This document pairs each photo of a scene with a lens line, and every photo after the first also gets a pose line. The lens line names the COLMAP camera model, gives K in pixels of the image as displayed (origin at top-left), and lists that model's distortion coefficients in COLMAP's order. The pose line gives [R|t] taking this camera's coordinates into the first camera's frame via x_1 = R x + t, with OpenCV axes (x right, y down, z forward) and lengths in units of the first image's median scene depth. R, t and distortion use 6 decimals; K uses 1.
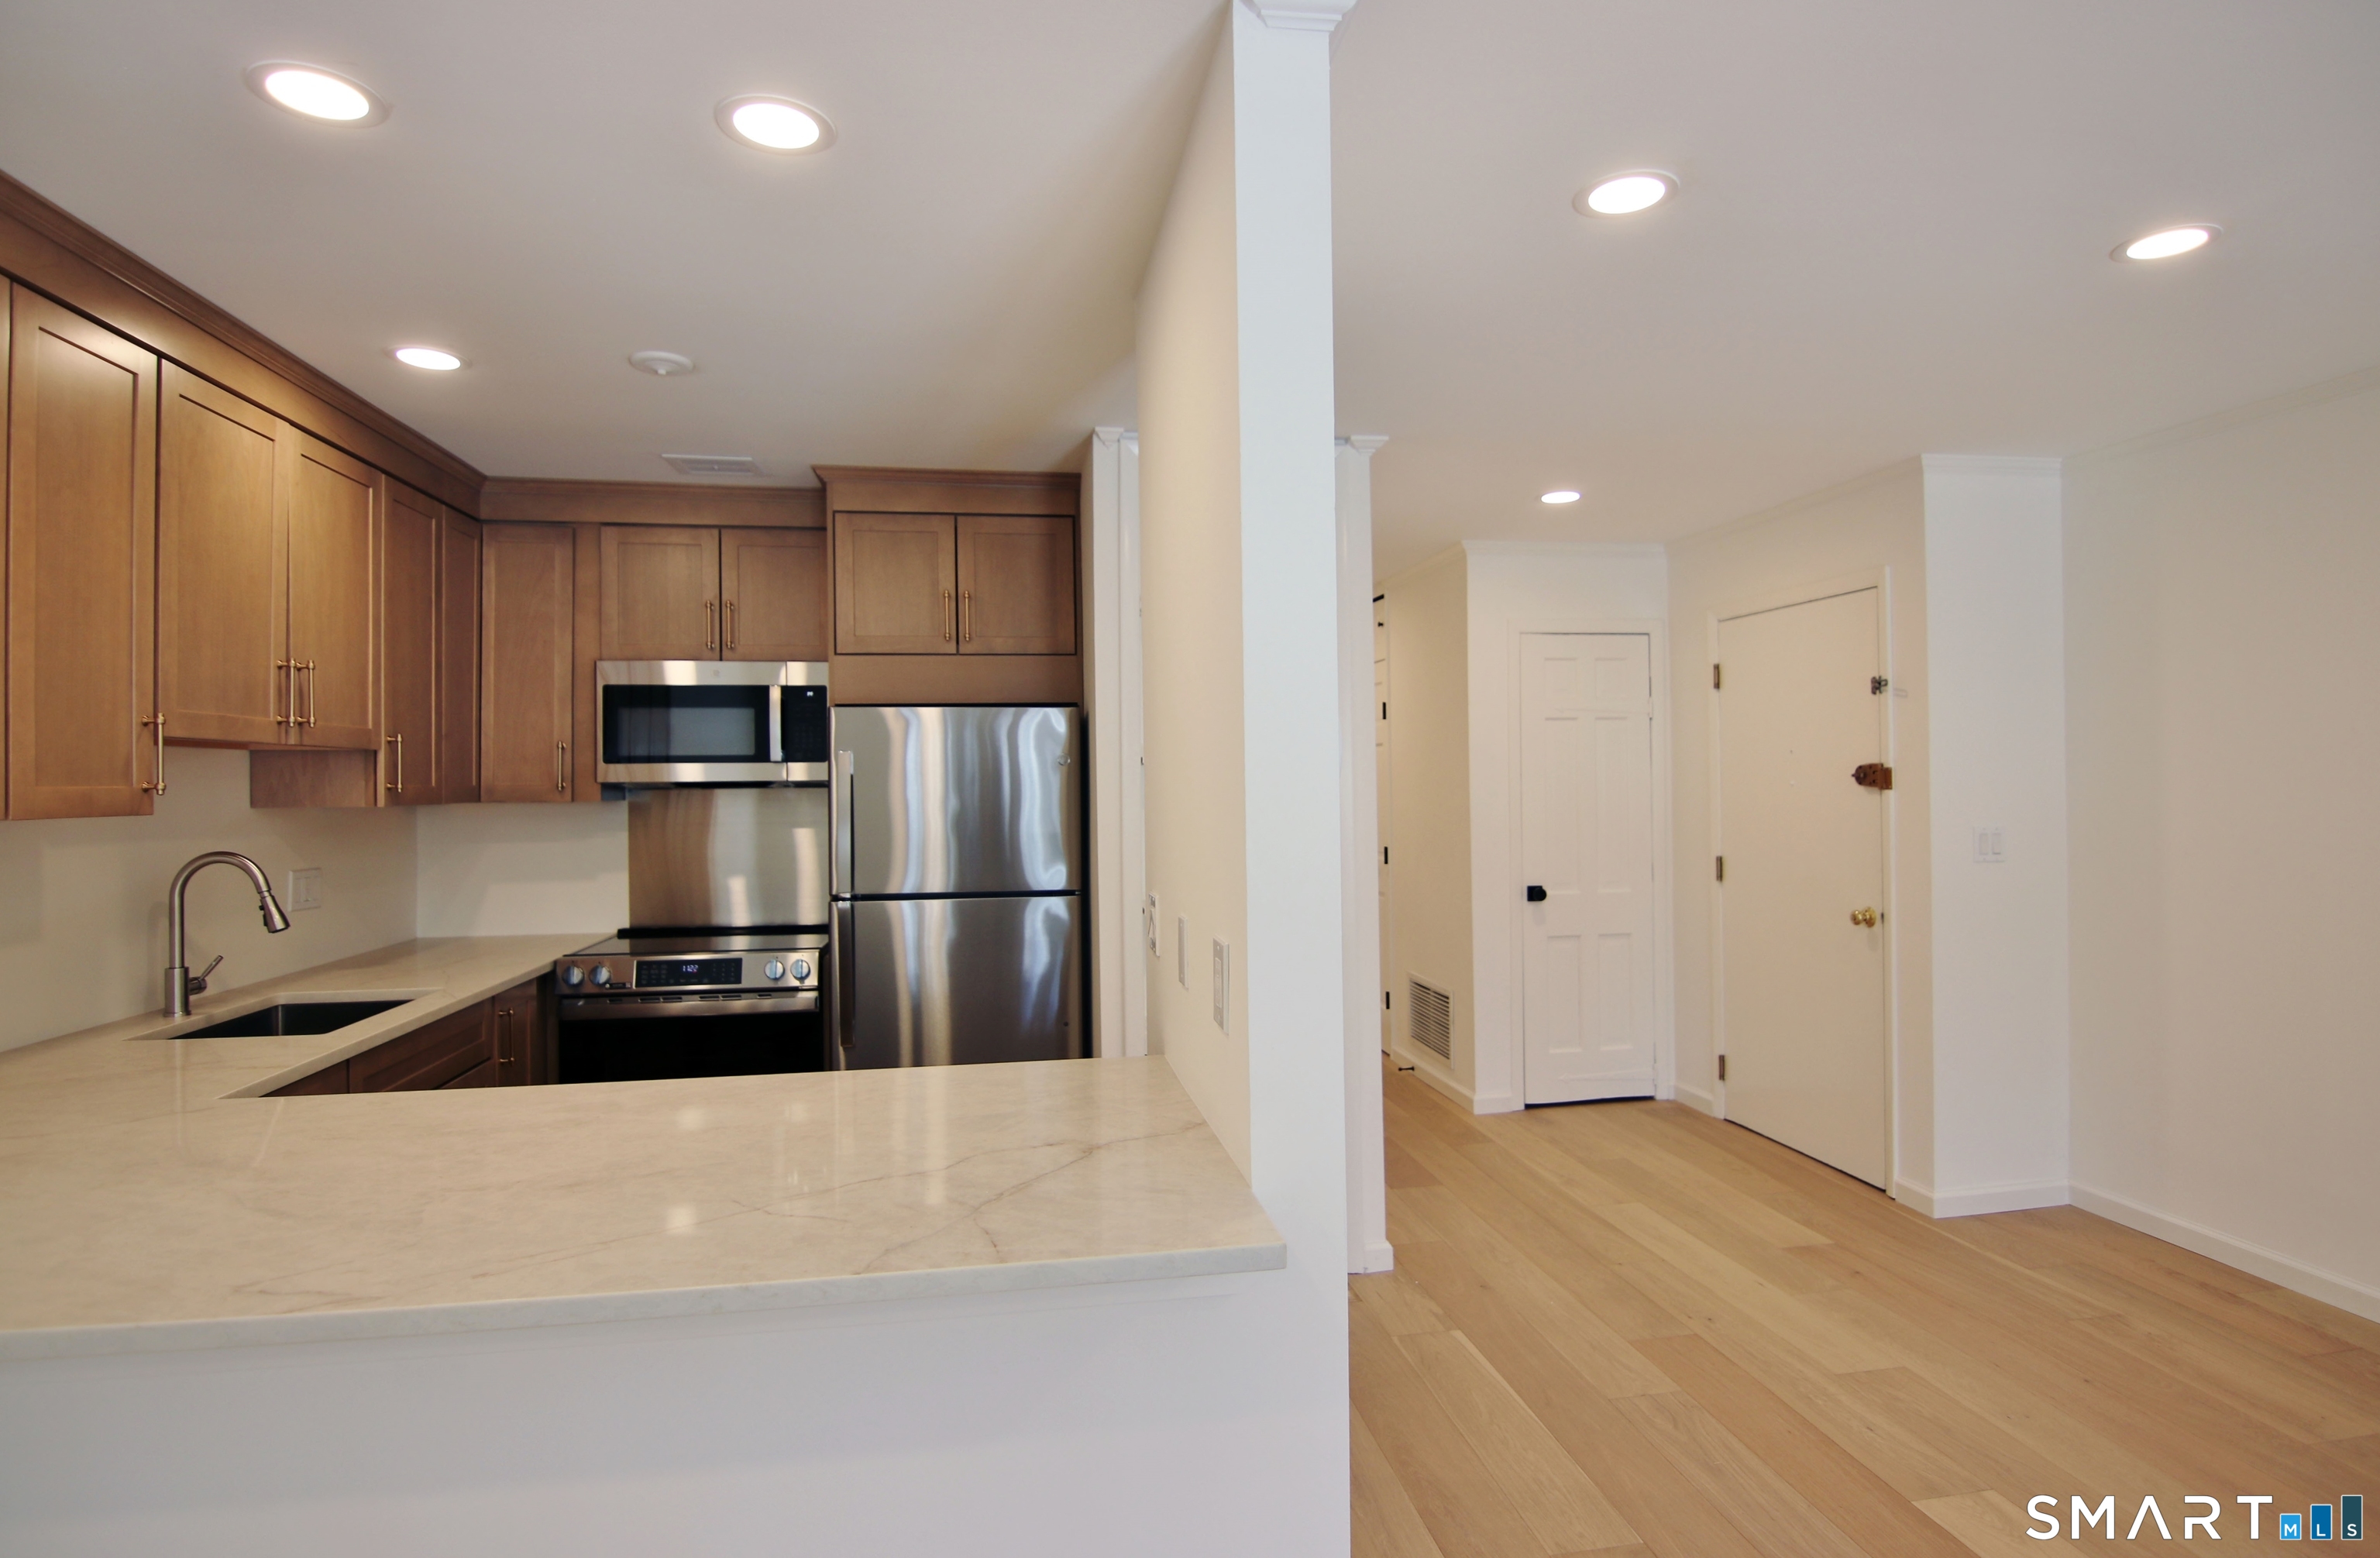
lens RADIAL K [[1246.5, 0, 1201.5], [0, 1246.5, 745.6], [0, 0, 1]] dist [0.001100, 0.000123]
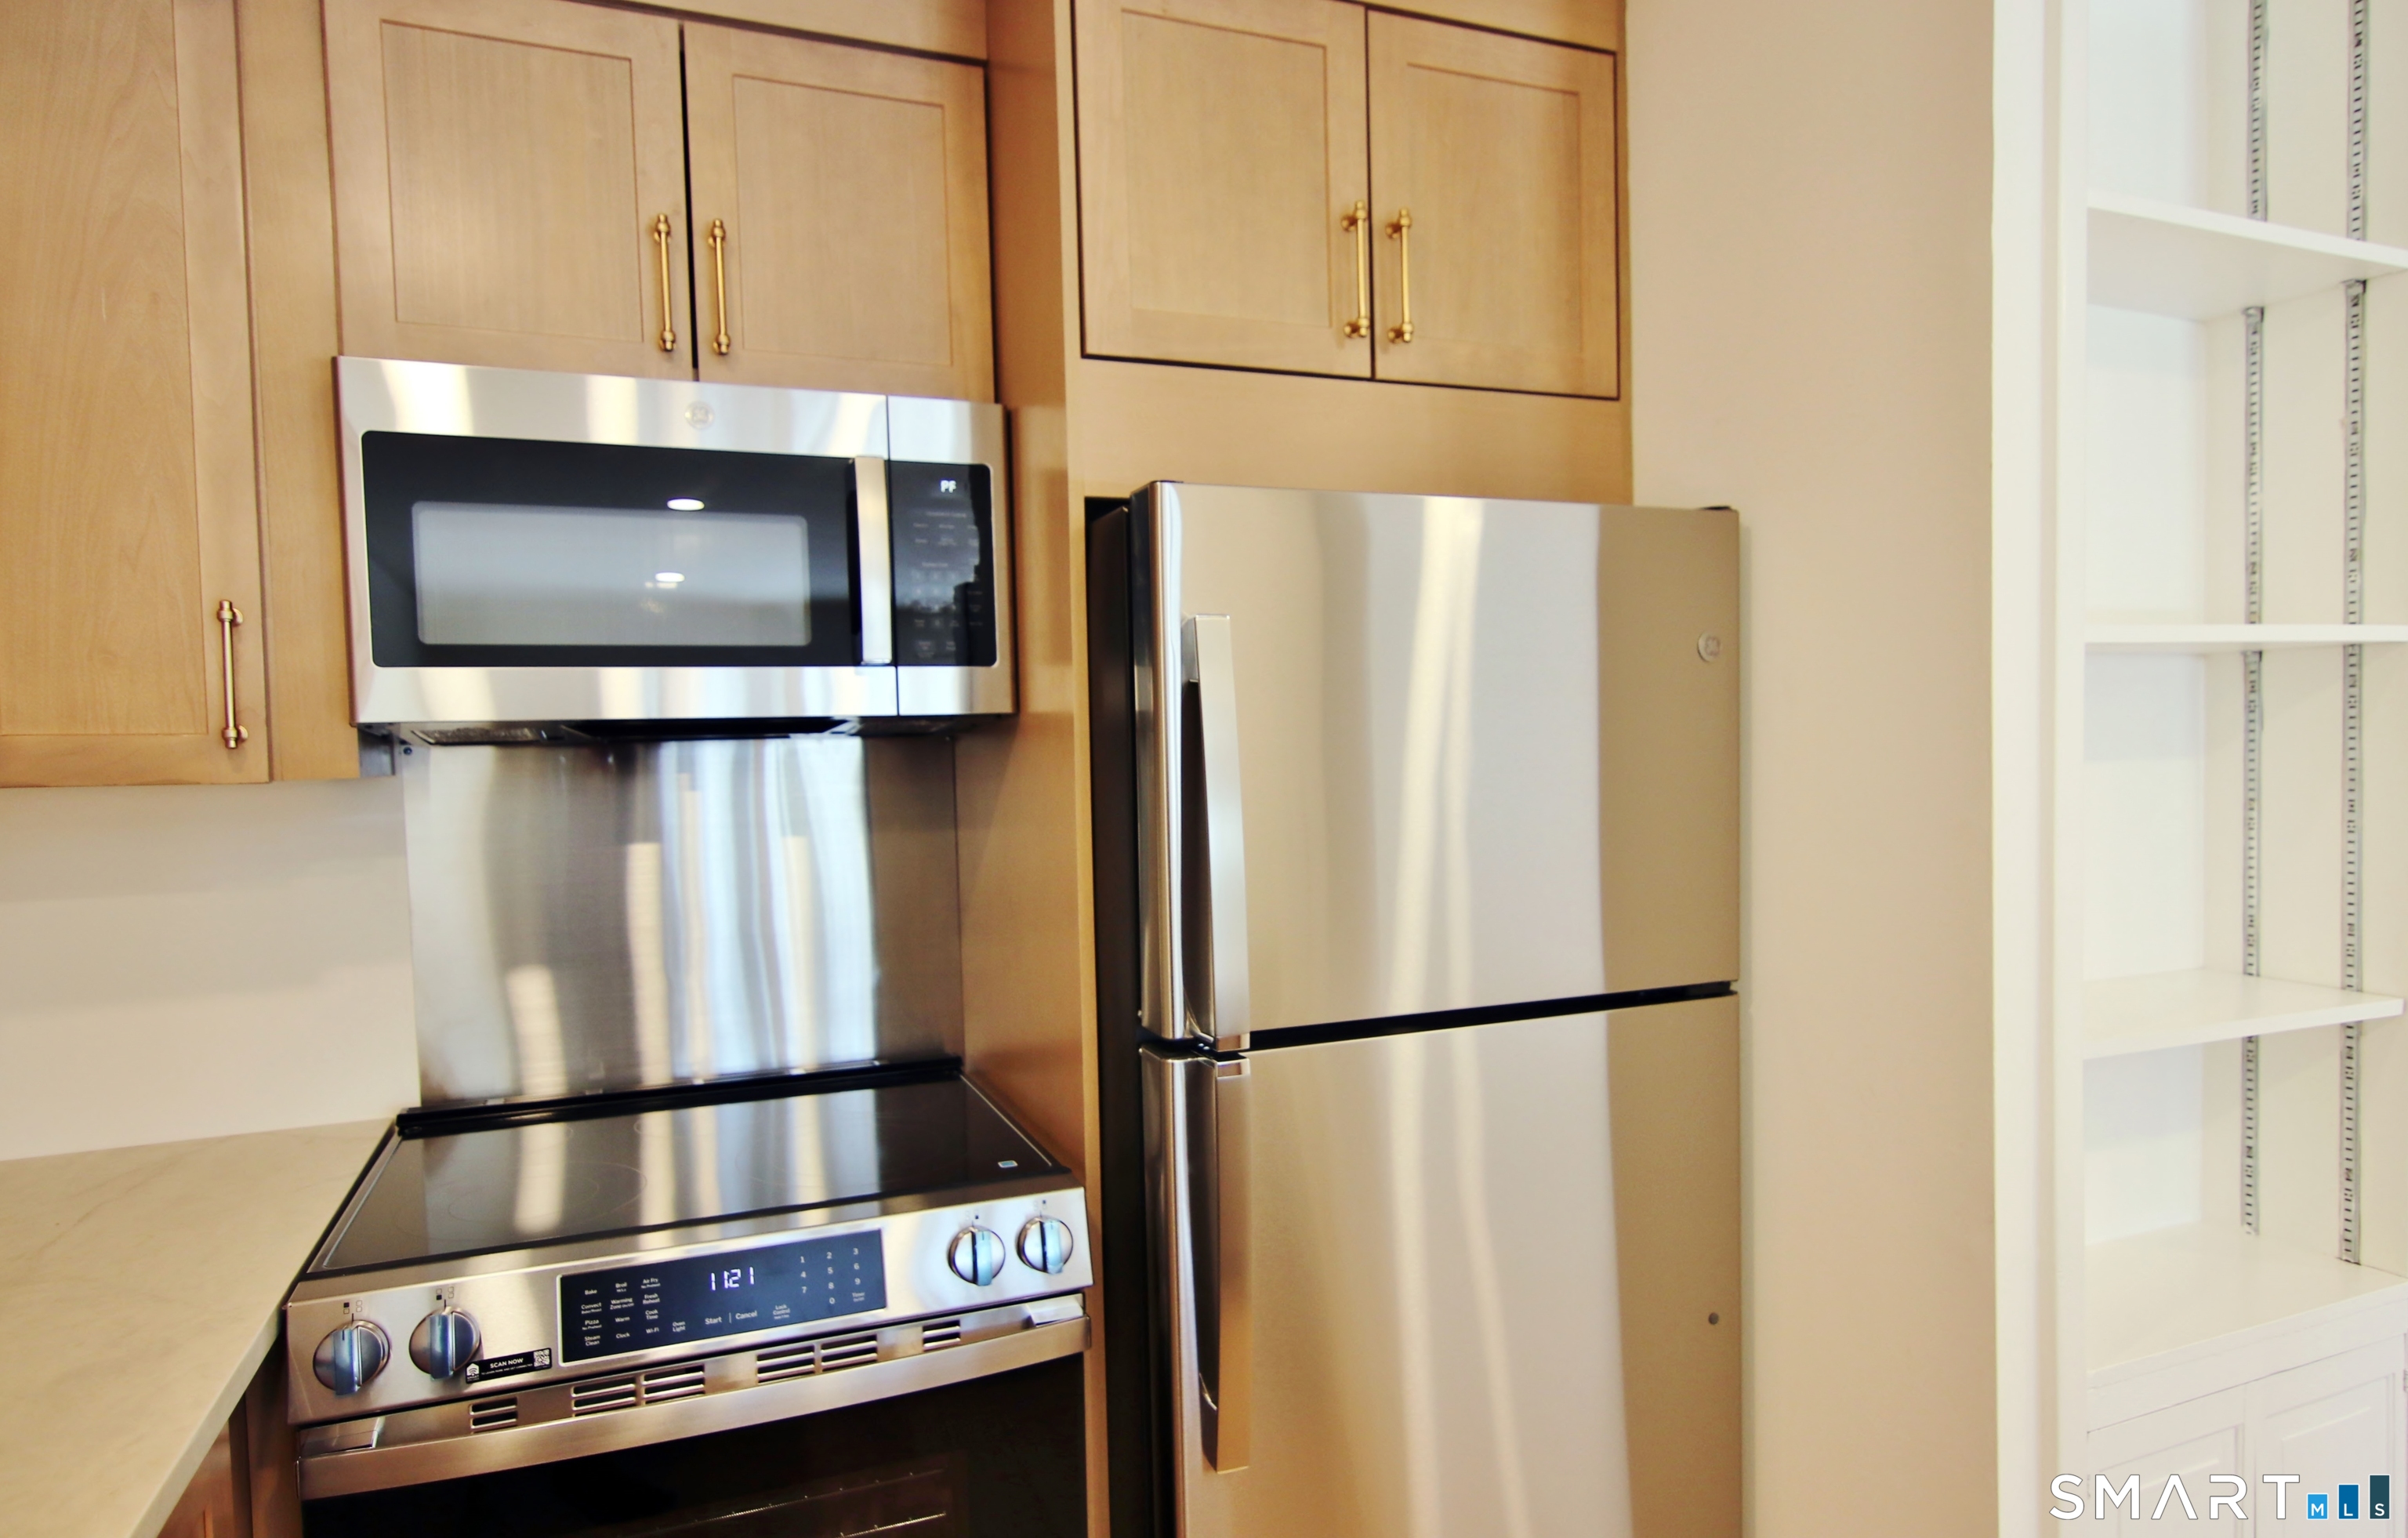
lens RADIAL K [[1436.7, 0, 1204.0], [0, 1436.7, 769.0], [0, 0, 1]] dist [0.005342, 0.002014]
pose [[0.978437, -0.018082, 0.205753, -0.336840], [0.006131, 0.998264, 0.058574, 0.020148], [-0.206455, -0.056050, 0.976849, 0.564783]]
